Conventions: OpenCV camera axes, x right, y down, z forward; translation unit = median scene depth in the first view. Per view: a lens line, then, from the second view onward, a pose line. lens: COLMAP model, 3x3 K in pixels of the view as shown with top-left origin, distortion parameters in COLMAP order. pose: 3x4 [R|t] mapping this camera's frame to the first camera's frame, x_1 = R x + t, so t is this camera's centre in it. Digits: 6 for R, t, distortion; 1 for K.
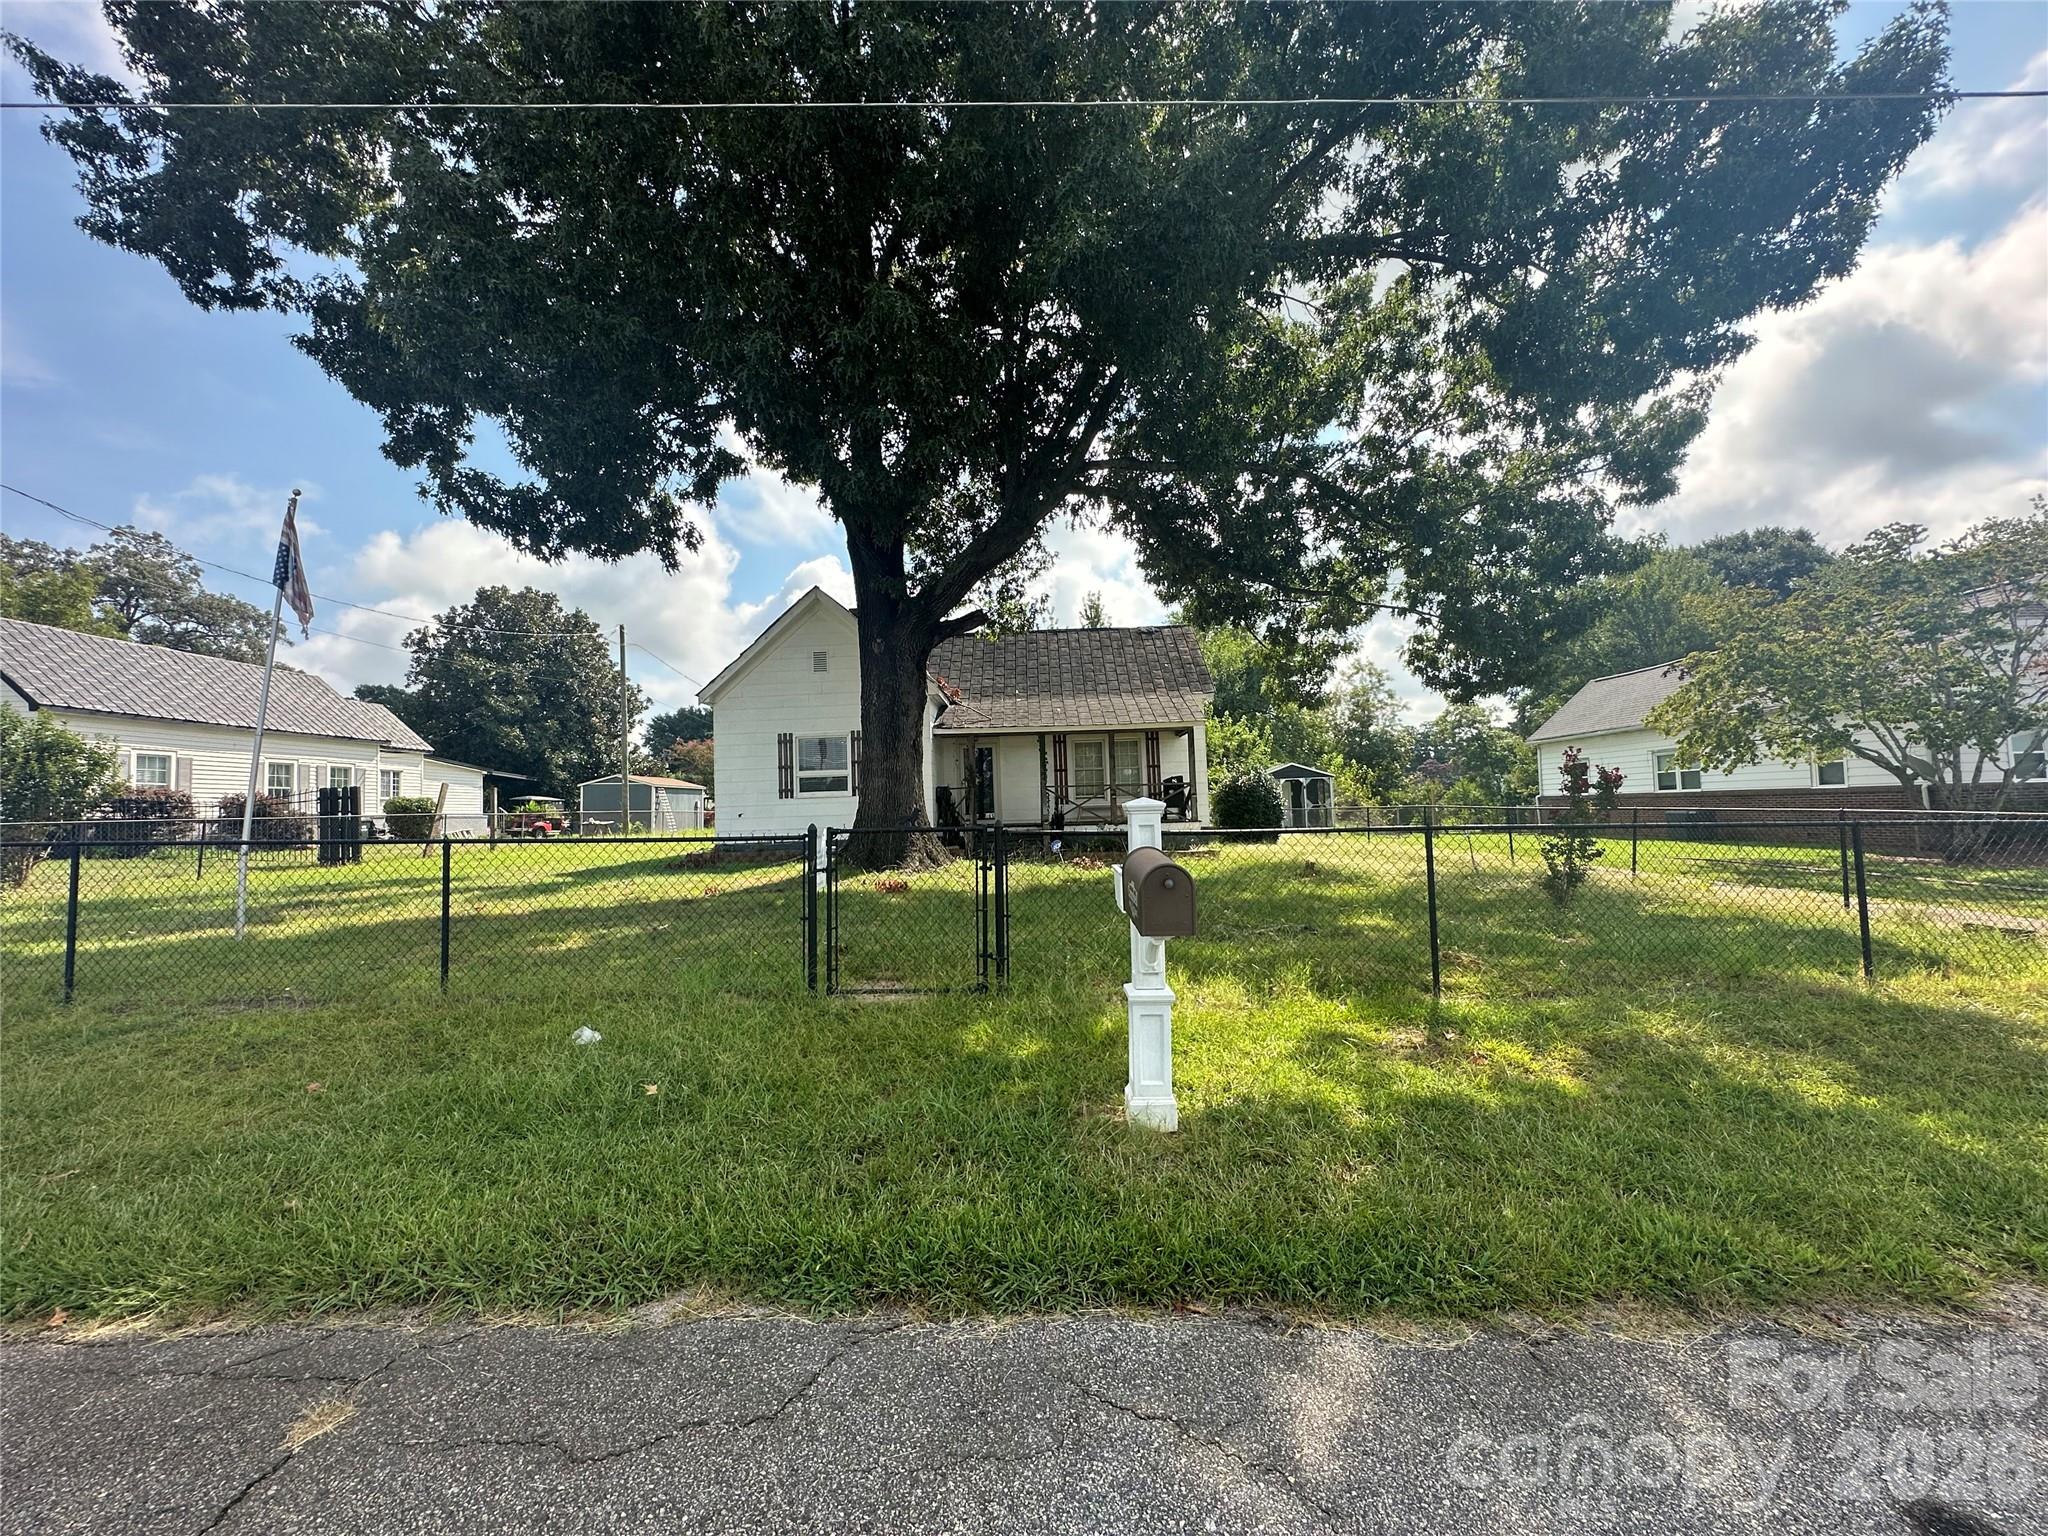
lens RADIAL K [[821.2, 0, 1020.5], [0, 821.2, 765.3], [0, 0, 1]] dist [-0.001371, 0.000530]
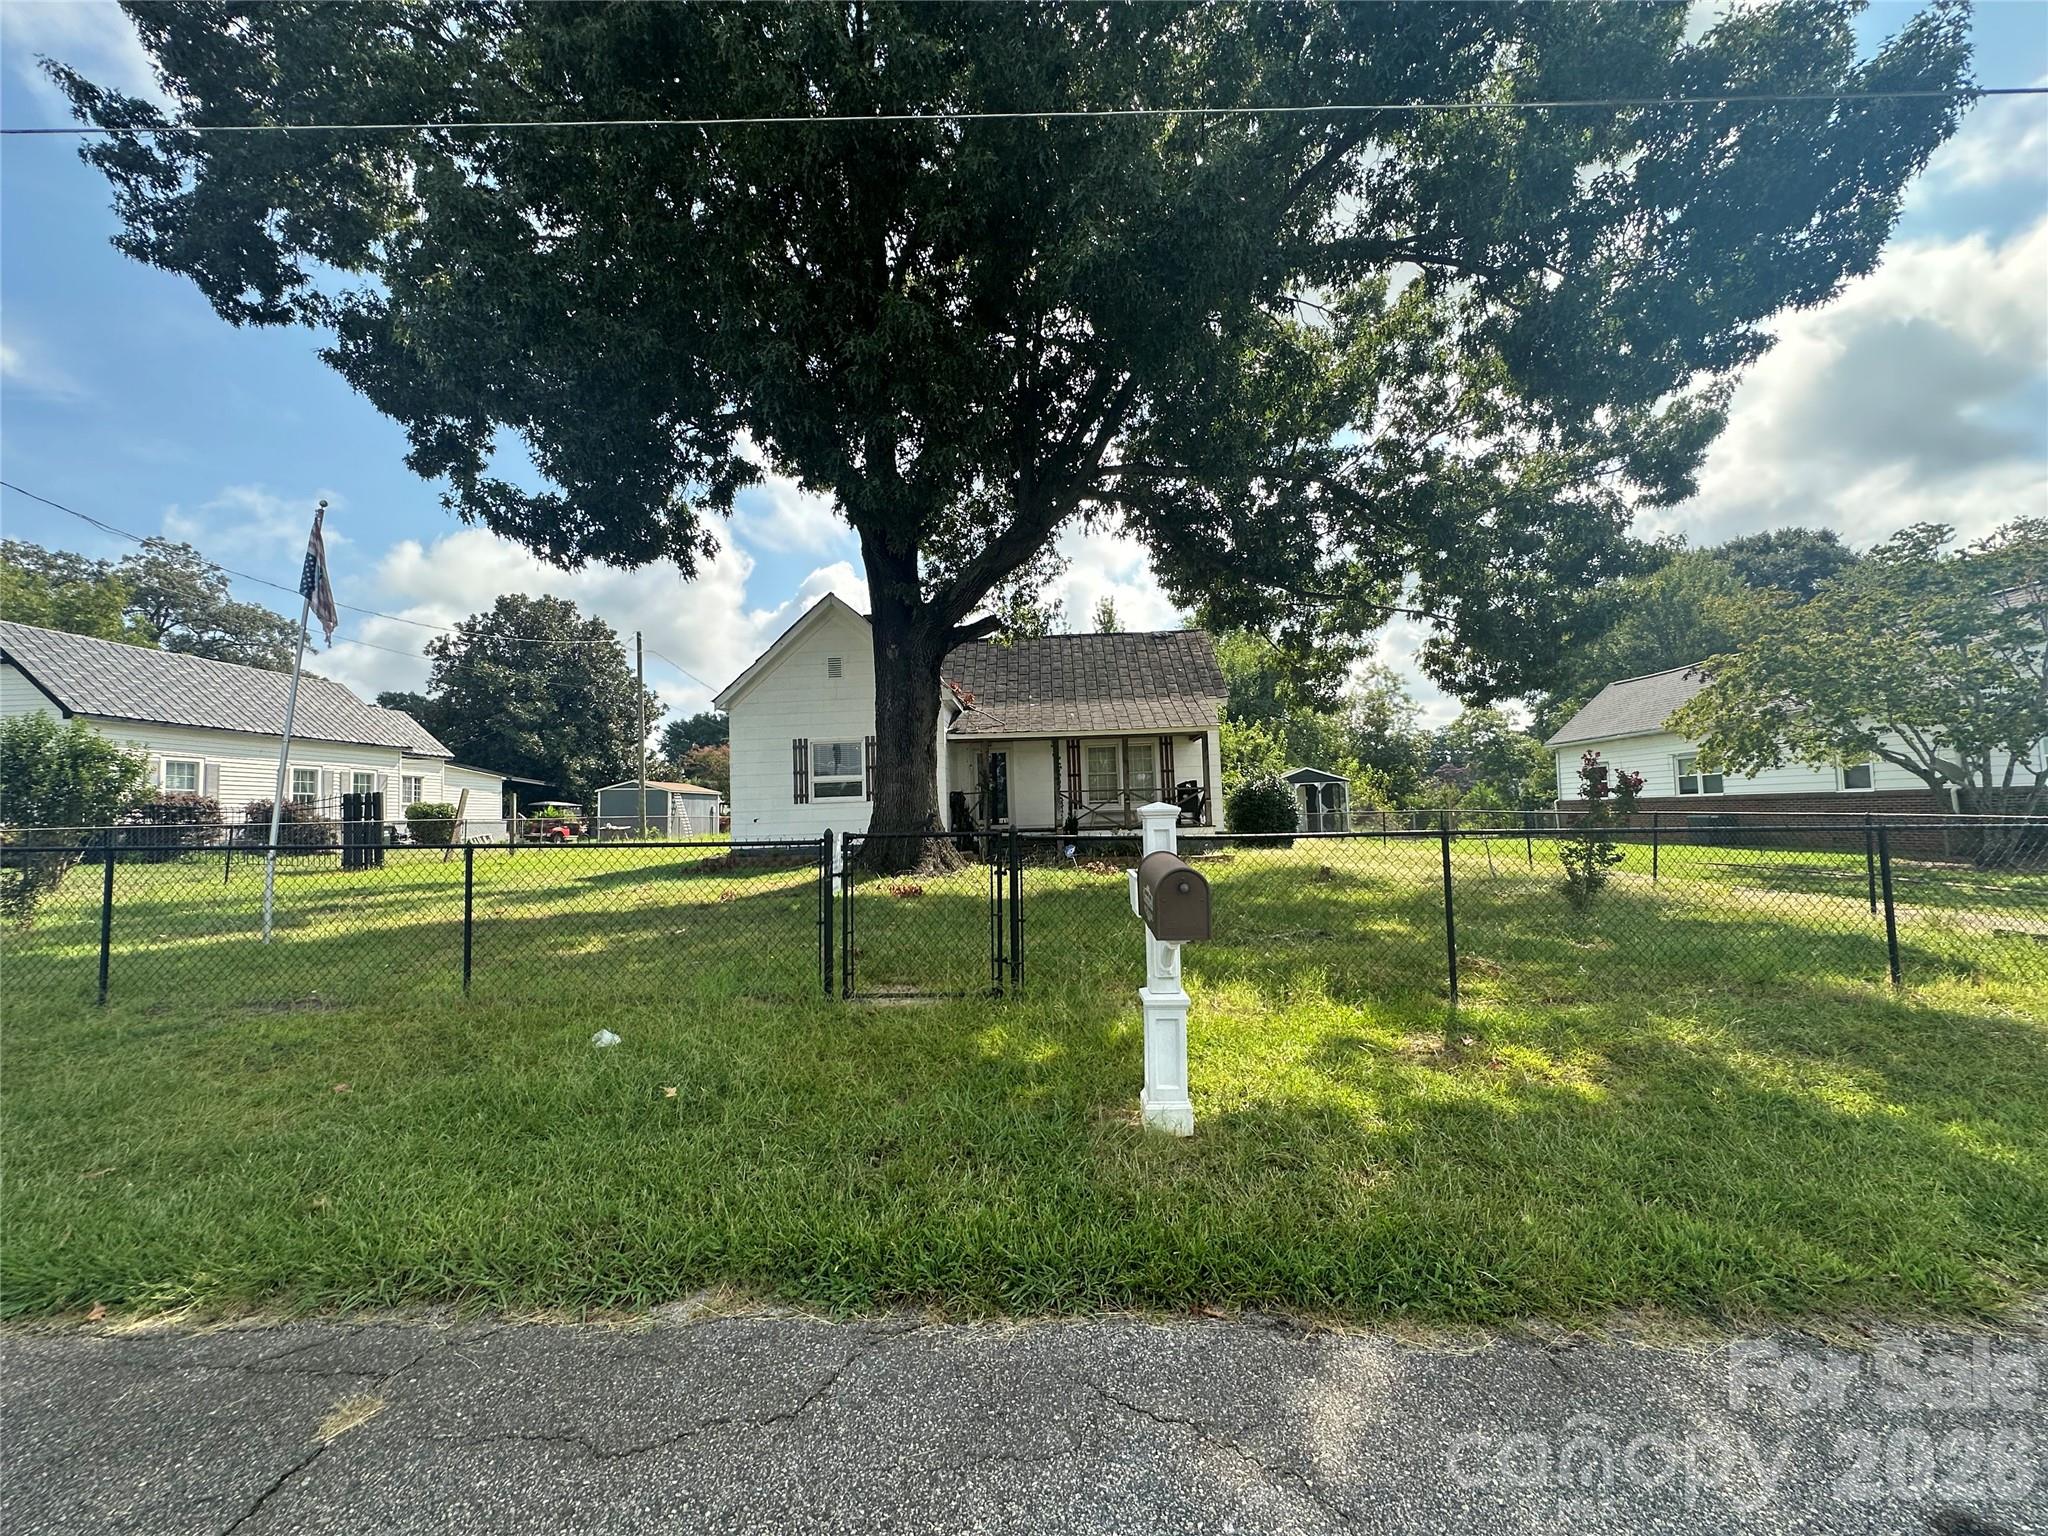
lens RADIAL K [[821.2, 0, 1020.5], [0, 821.2, 765.3], [0, 0, 1]] dist [-0.001371, 0.000530]
pose [[0.999867, -0.001801, -0.016200, -0.000819], [0.001703, 0.999980, -0.006059, -0.000027], [0.016211, 0.006030, 0.999850, -0.002181]]
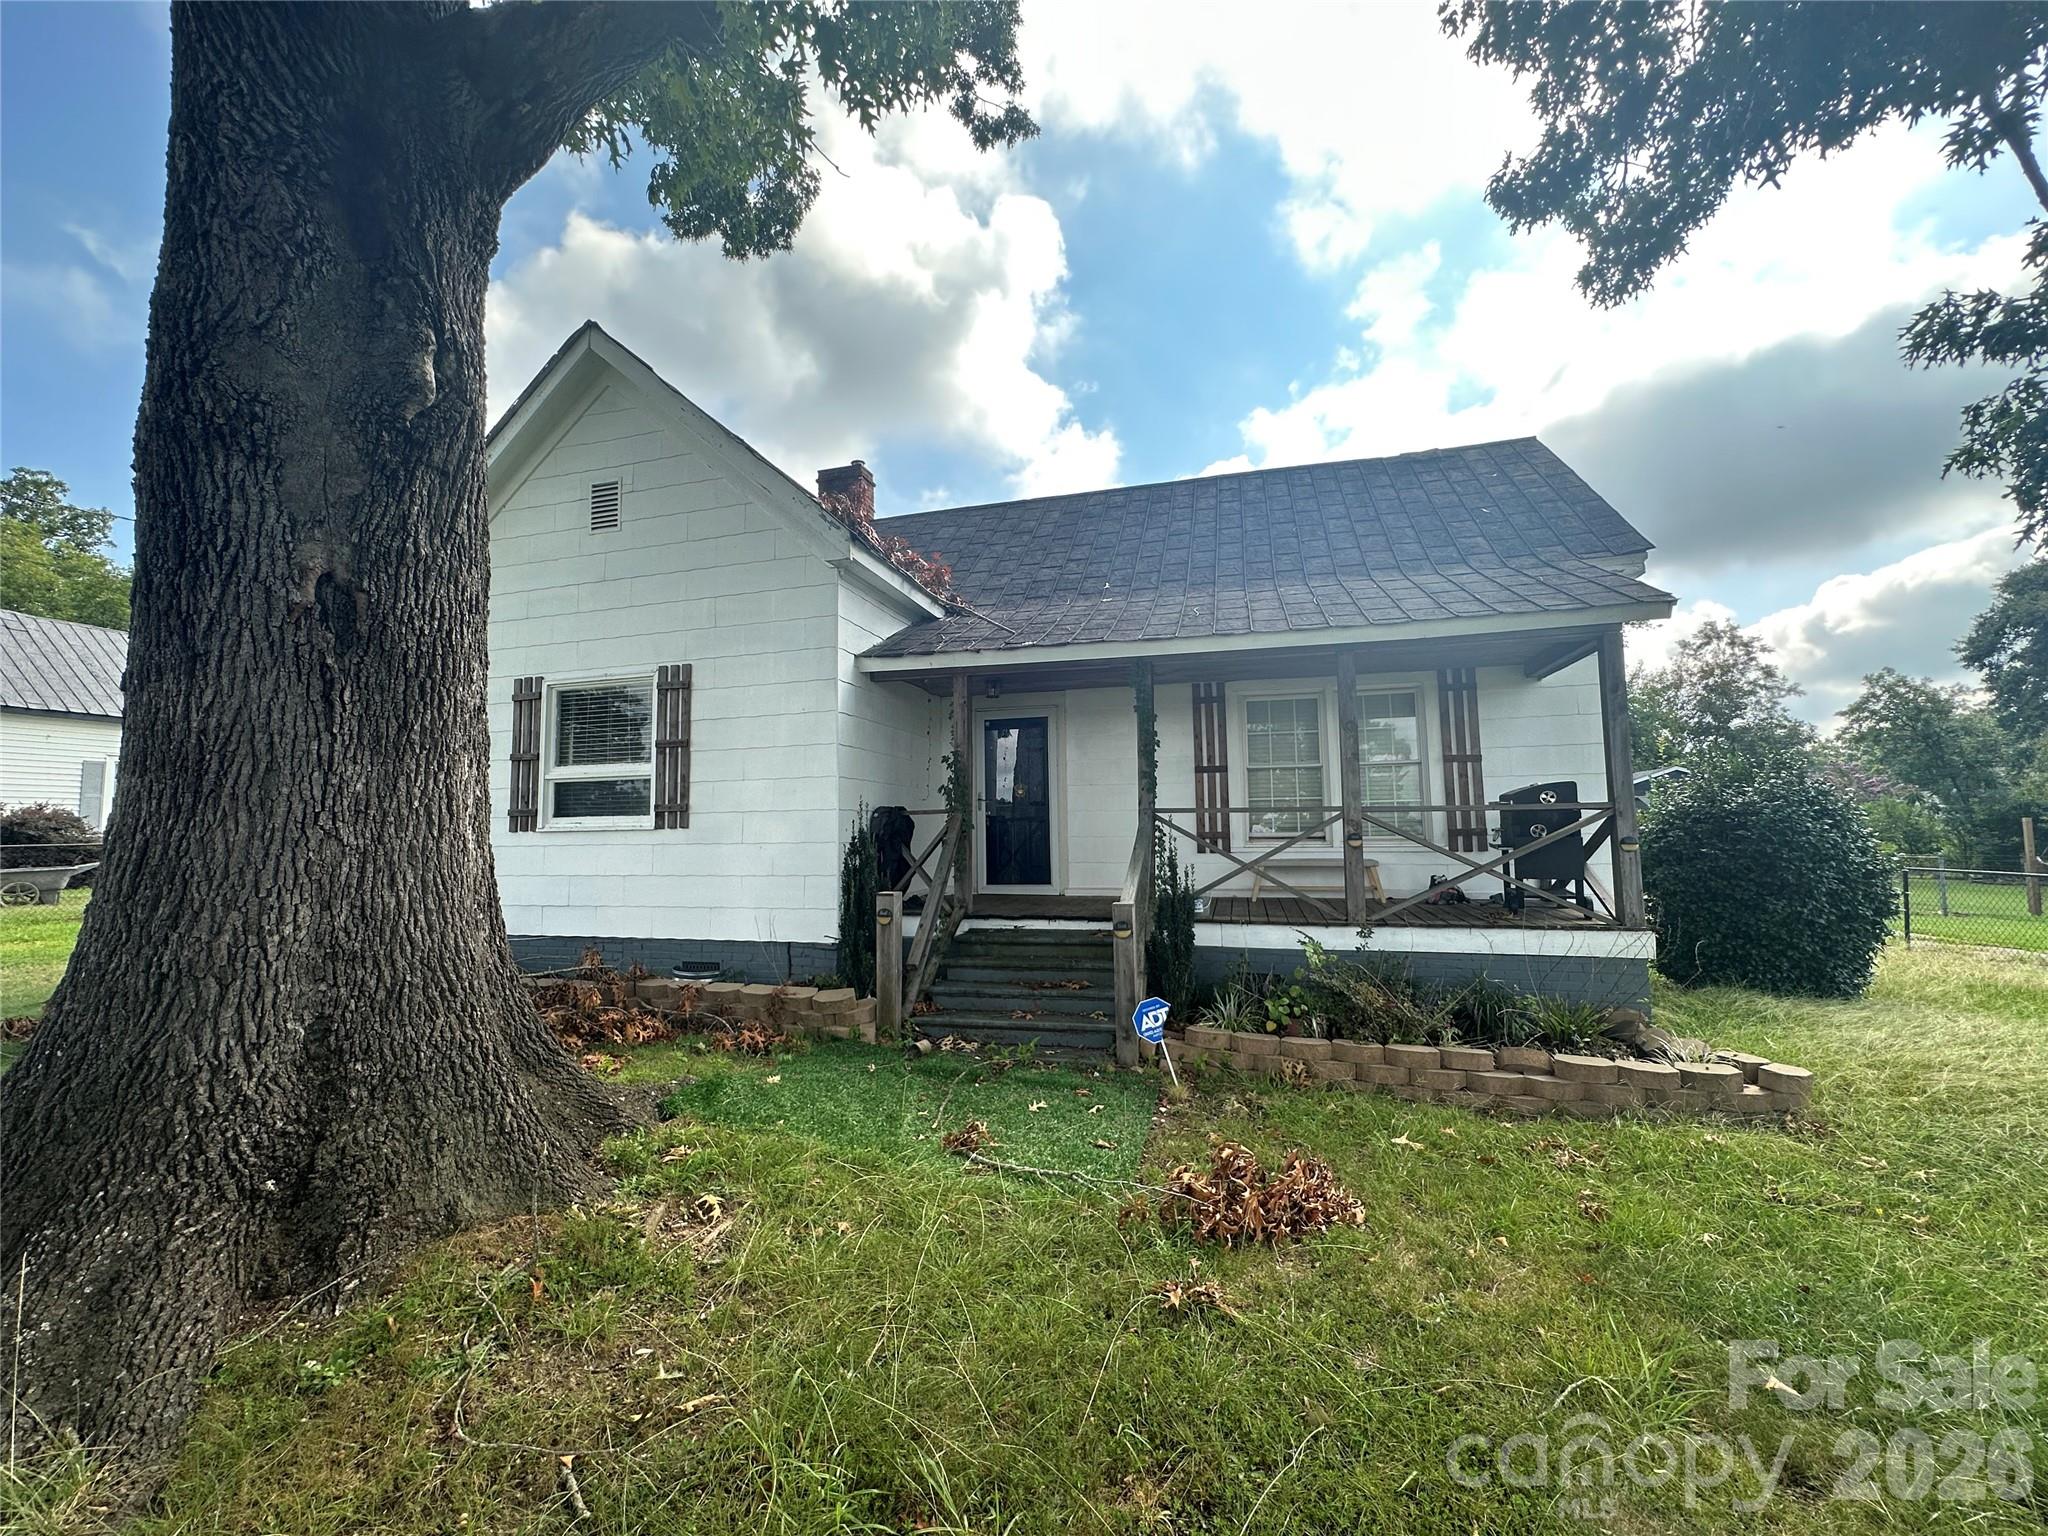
lens RADIAL K [[821.2, 0, 1020.5], [0, 821.2, 765.3], [0, 0, 1]] dist [-0.001371, 0.000530]
pose [[0.968349, -0.001502, -0.249596, 0.242440], [-0.002536, 0.999871, -0.015854, 0.045205], [0.249587, 0.015985, 0.968220, 2.397340]]
